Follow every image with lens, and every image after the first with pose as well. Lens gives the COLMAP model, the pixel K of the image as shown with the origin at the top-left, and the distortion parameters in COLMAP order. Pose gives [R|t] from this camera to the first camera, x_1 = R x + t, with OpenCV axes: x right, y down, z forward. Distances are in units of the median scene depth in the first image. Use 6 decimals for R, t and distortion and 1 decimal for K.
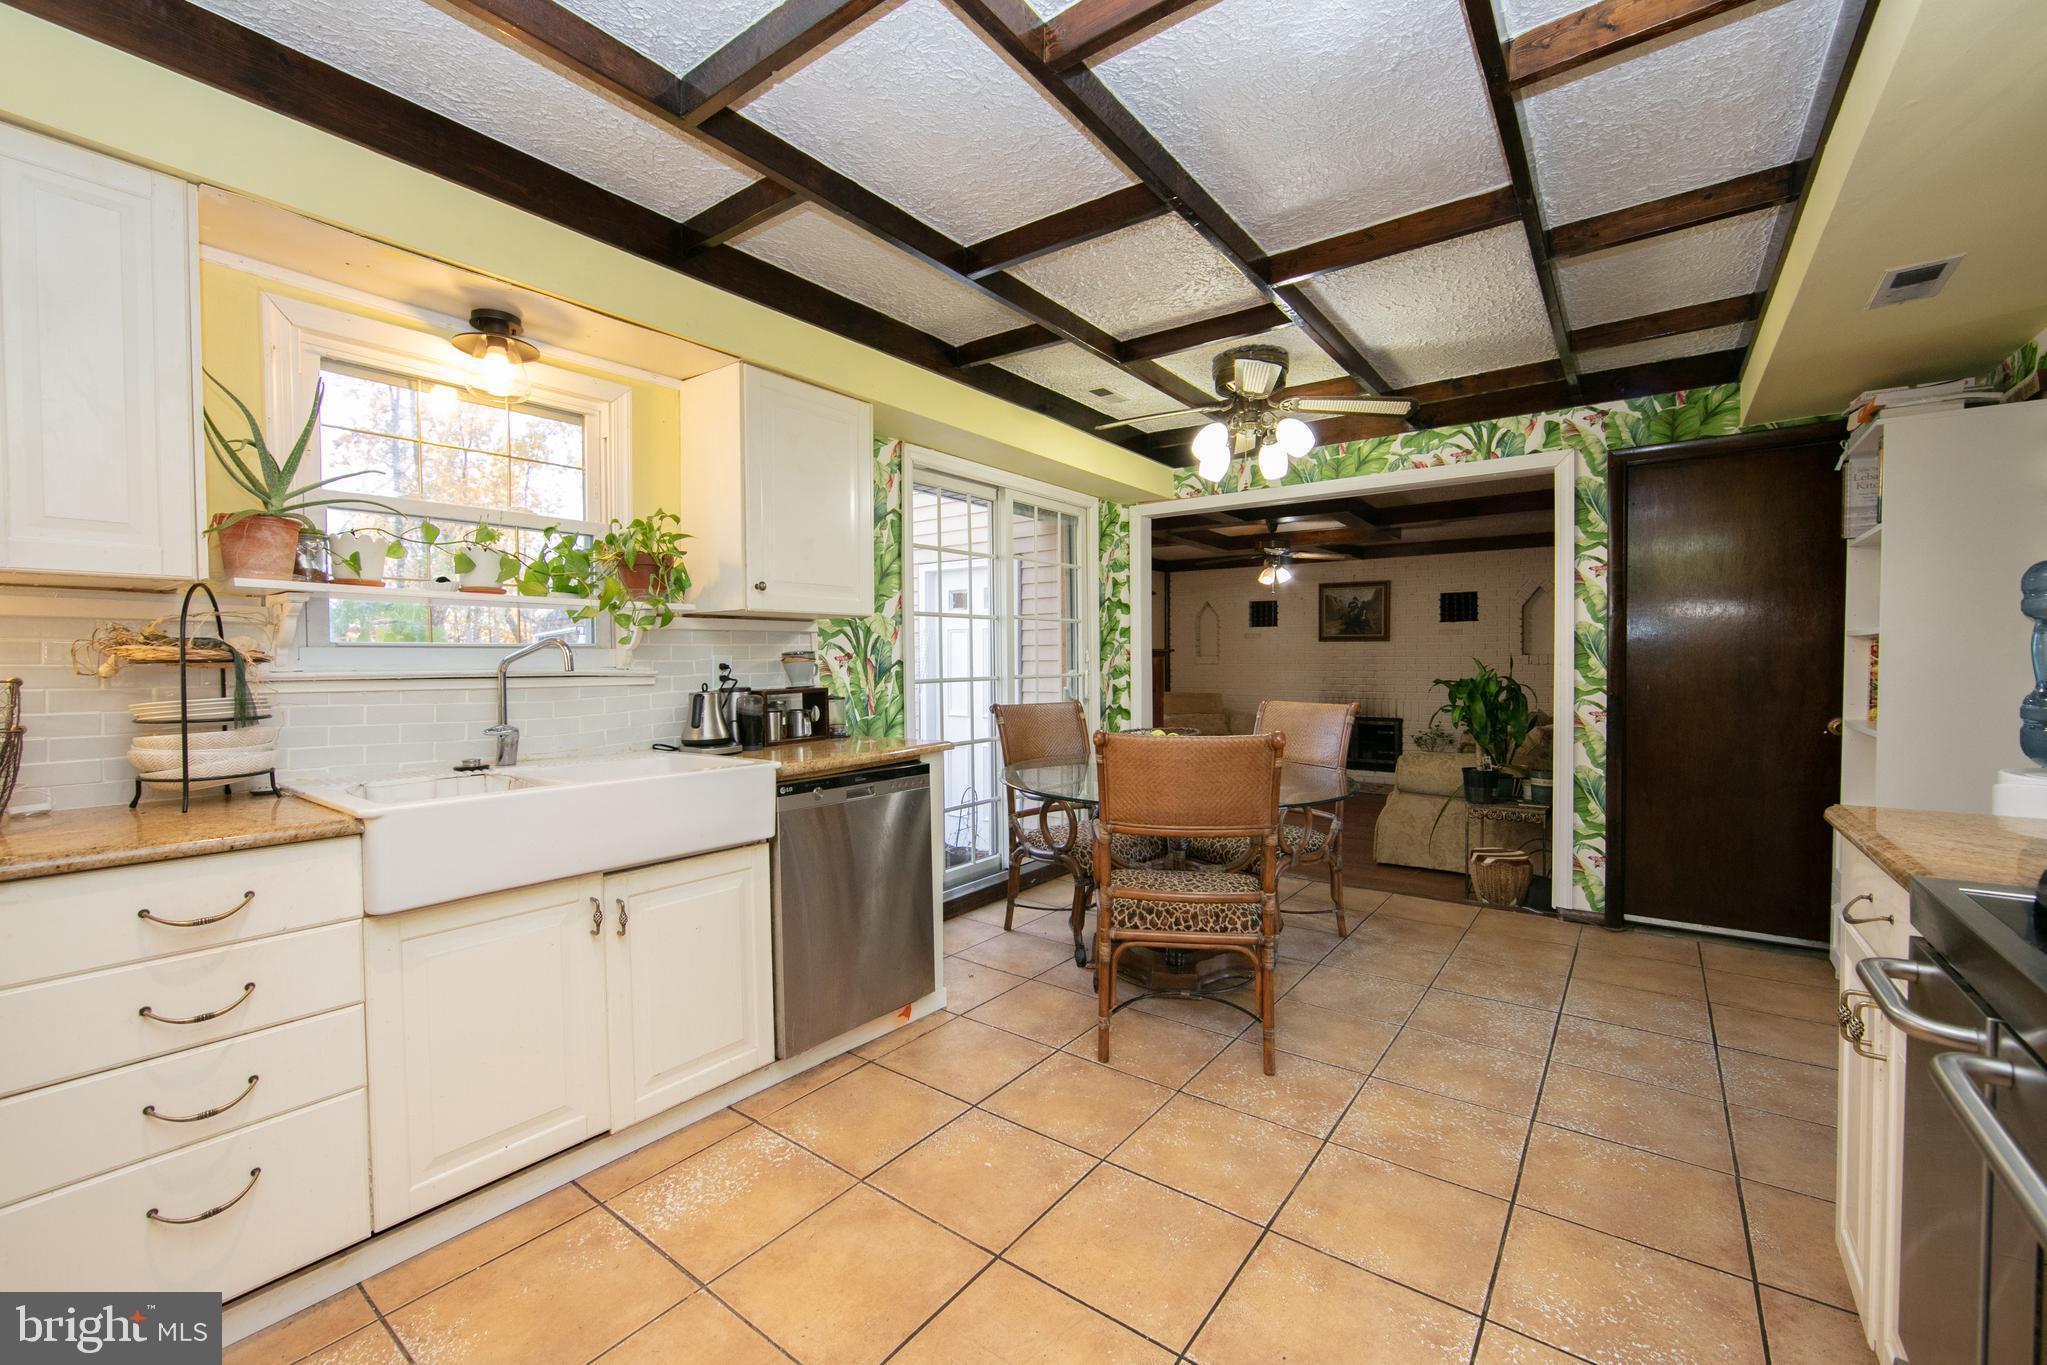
lens RADIAL K [[847.5, 0, 1006.2], [0, 847.5, 676.4], [0, 0, 1]] dist [-0.003585, -0.000132]
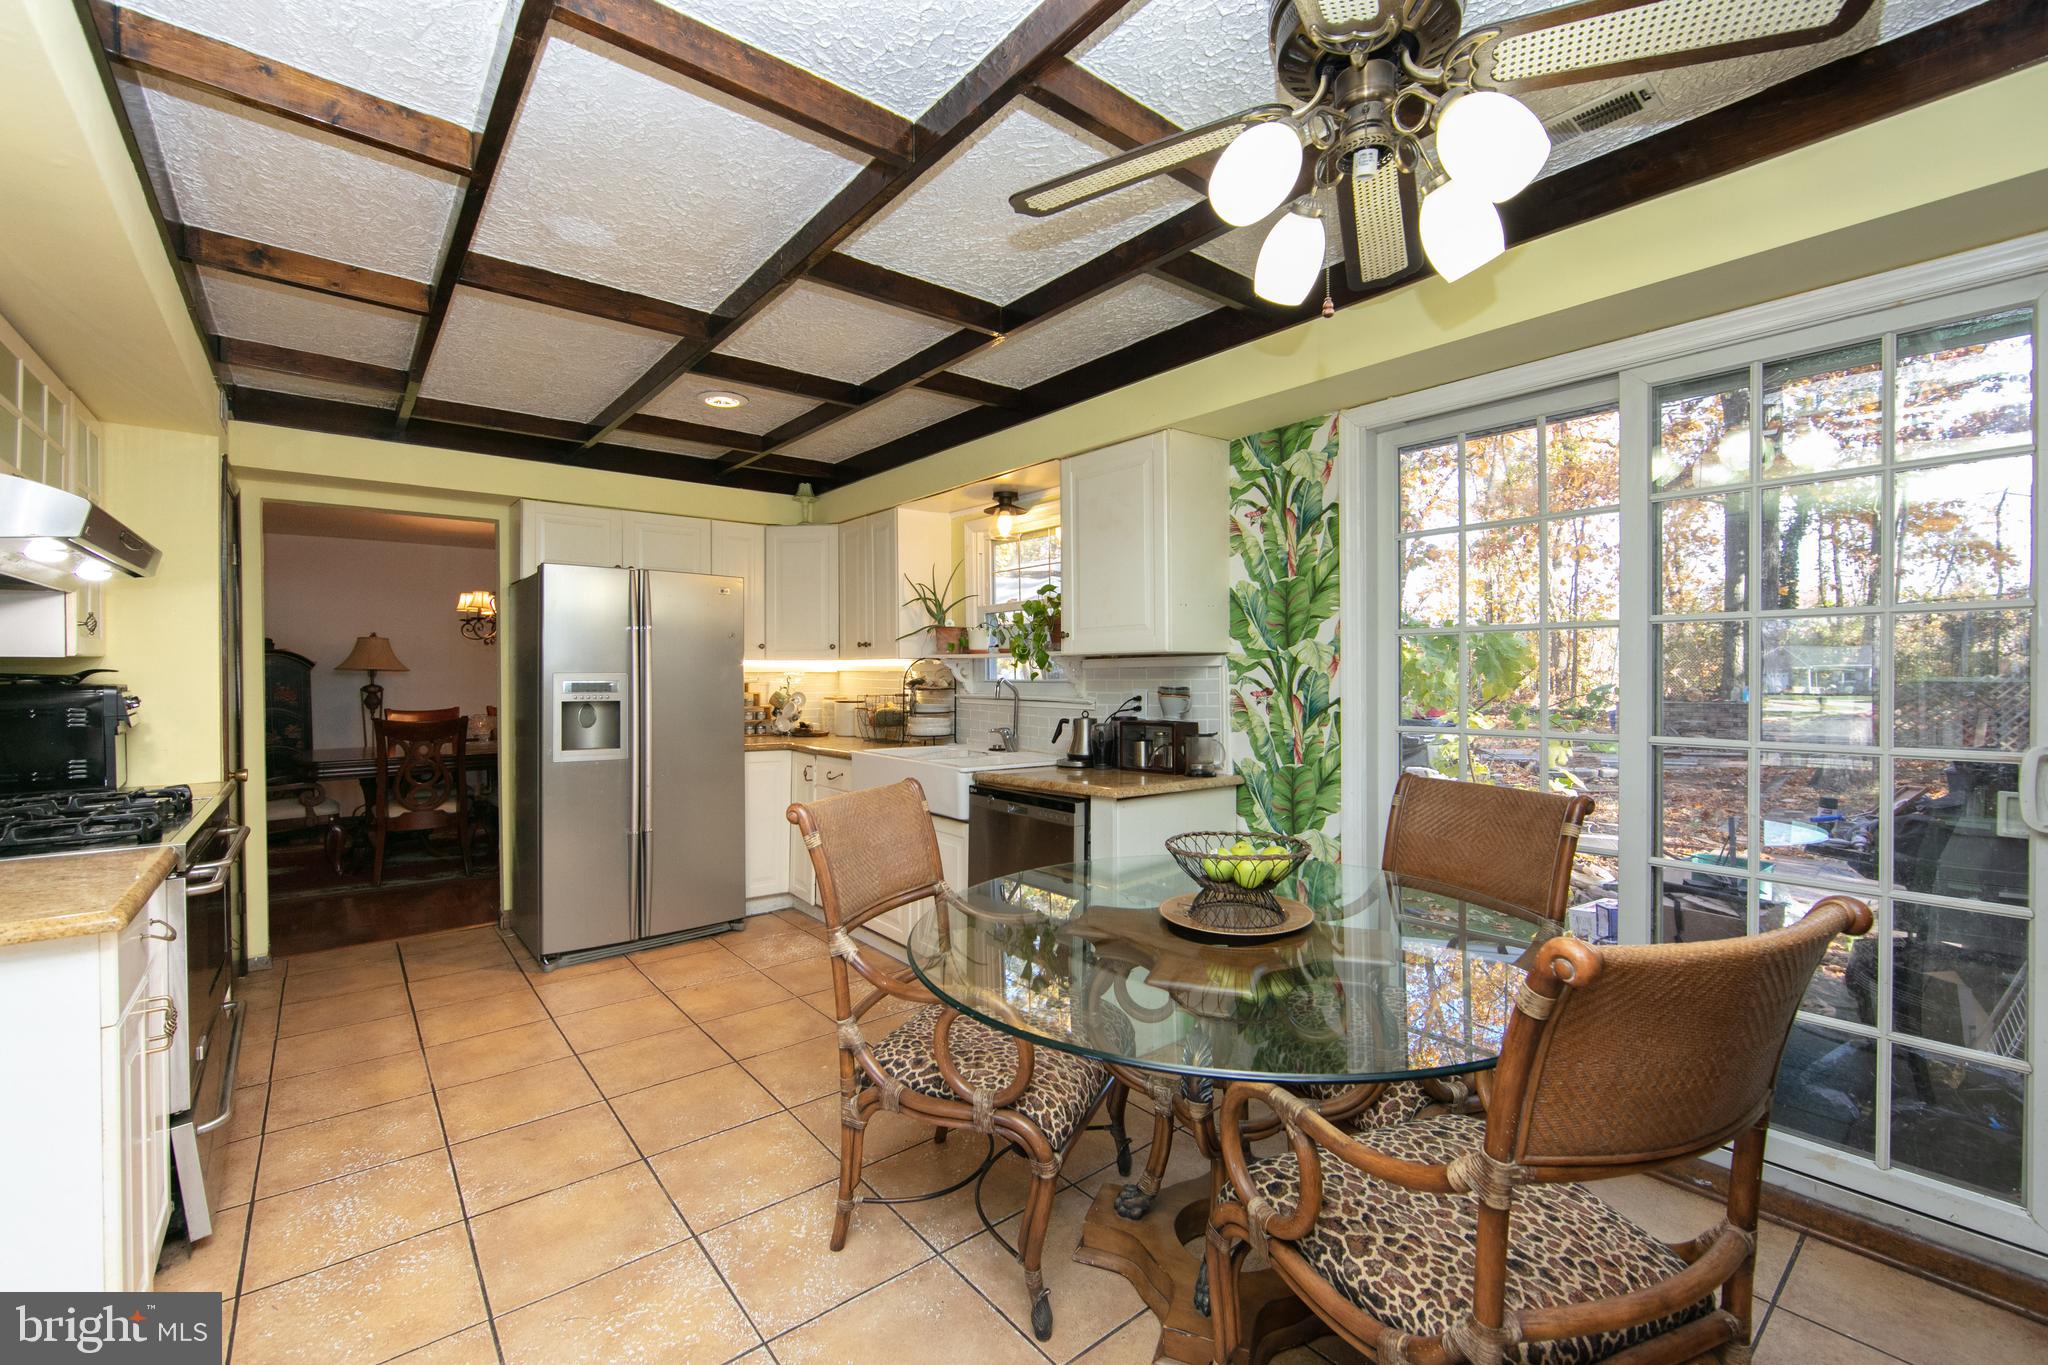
lens RADIAL K [[847.9, 0, 1006.7], [0, 847.9, 676.4], [0, 0, 1]] dist [-0.003585, -0.000132]
pose [[-0.237687, 0.004629, -0.971331, 0.736153], [-0.021305, 0.999723, 0.009977, -0.042848], [0.971108, 0.023066, -0.237522, 0.952241]]
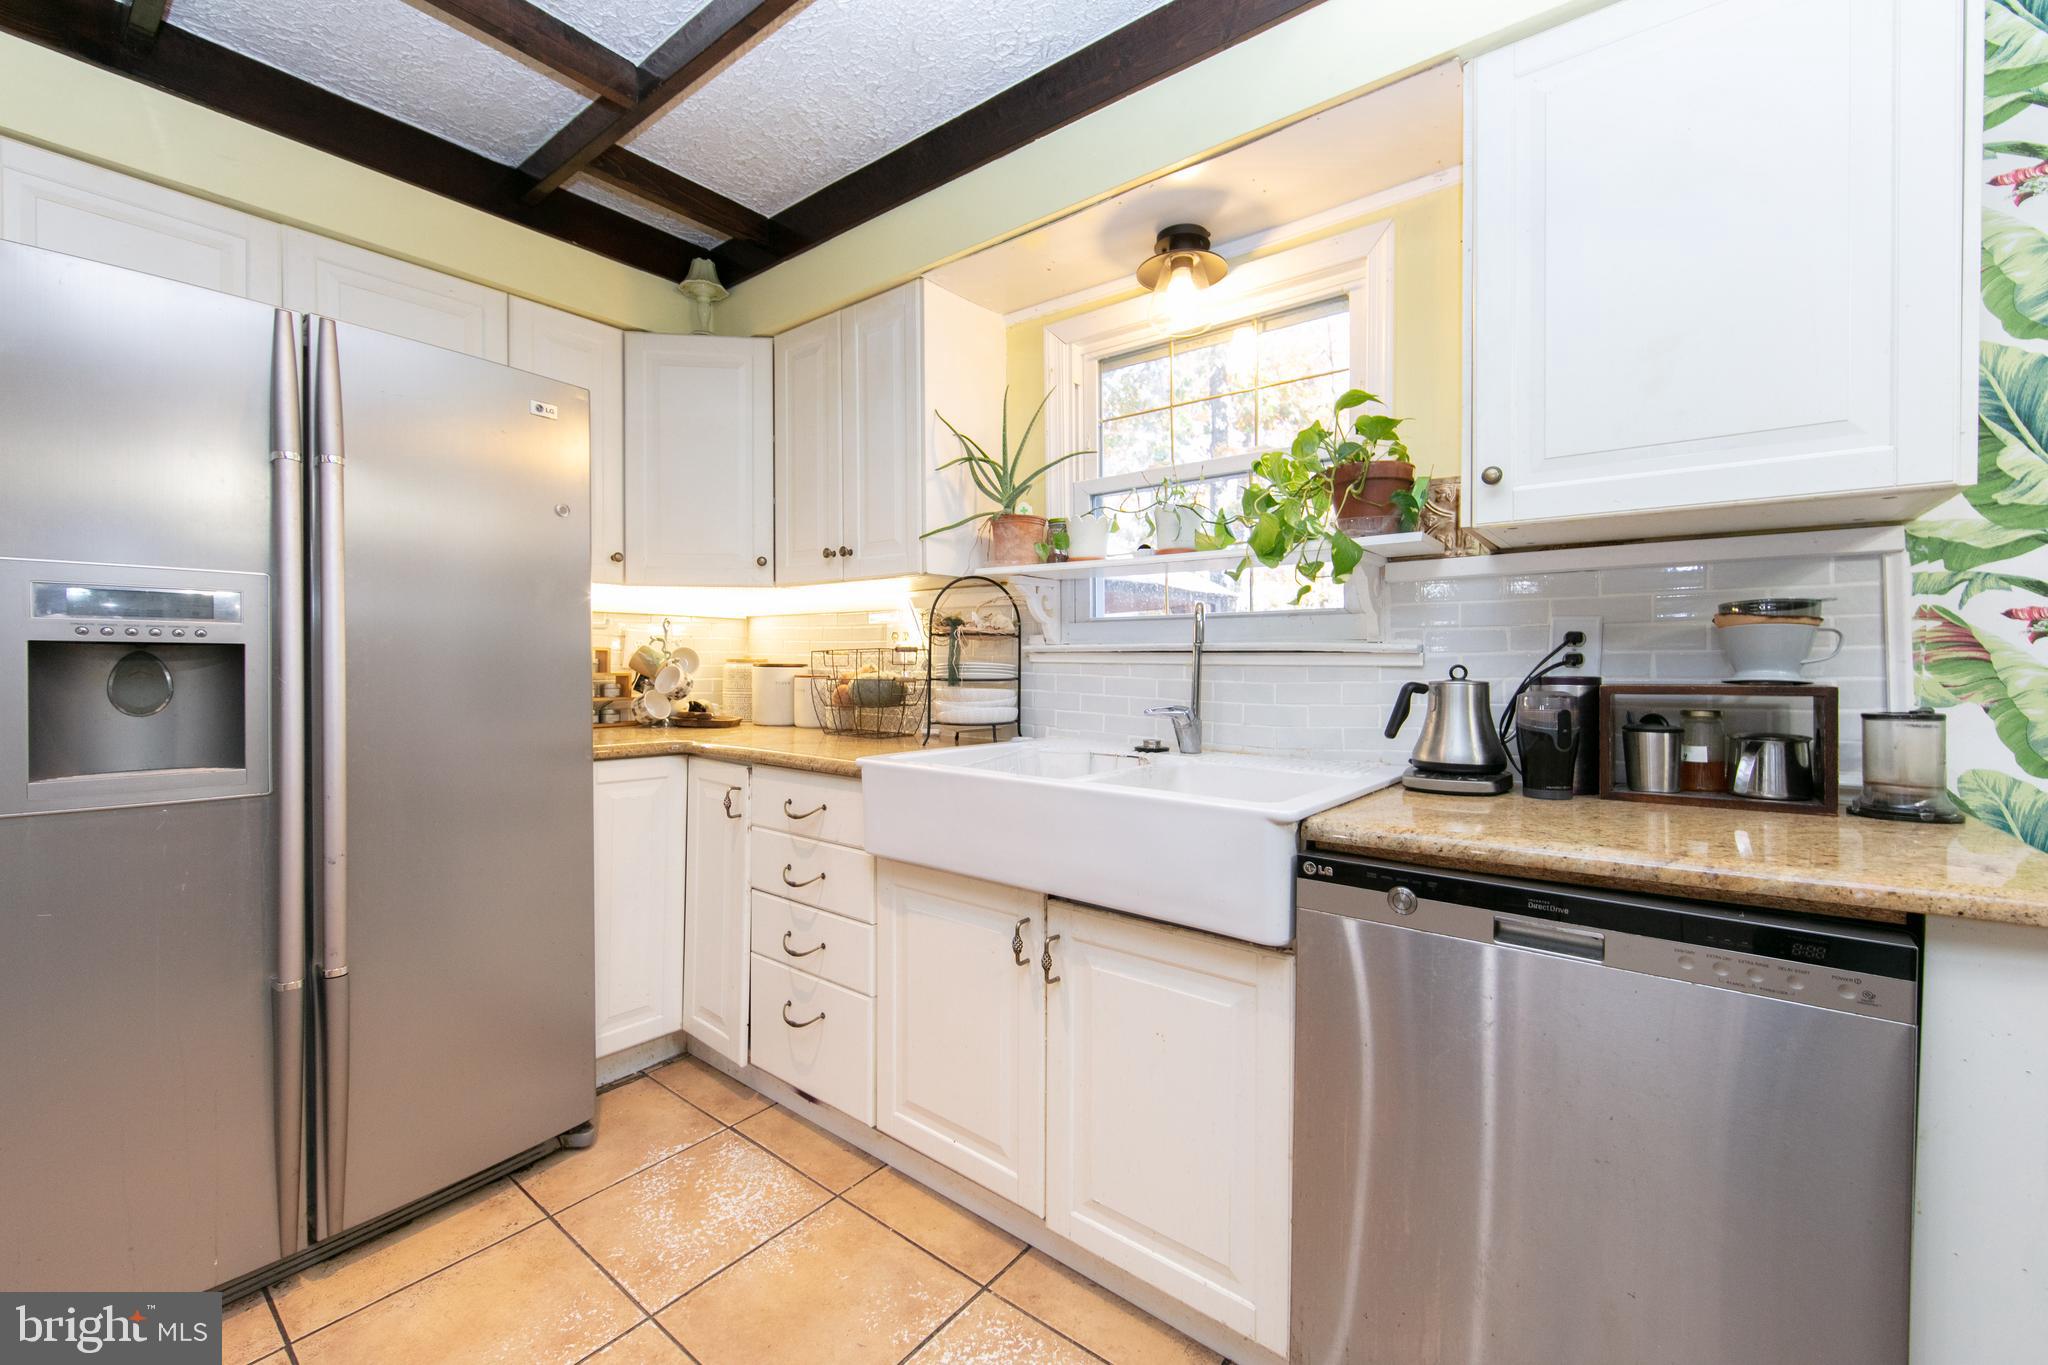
lens RADIAL K [[778.0, 0, 1024.0], [0, 778.0, 682.5], [0, 0, 1]] dist [0.000247, 0.000035]
pose [[0.016875, 0.023735, -0.999576, 0.133902], [-0.030907, 0.999253, 0.023205, 0.014336], [0.999380, 0.030502, 0.017596, 0.555329]]
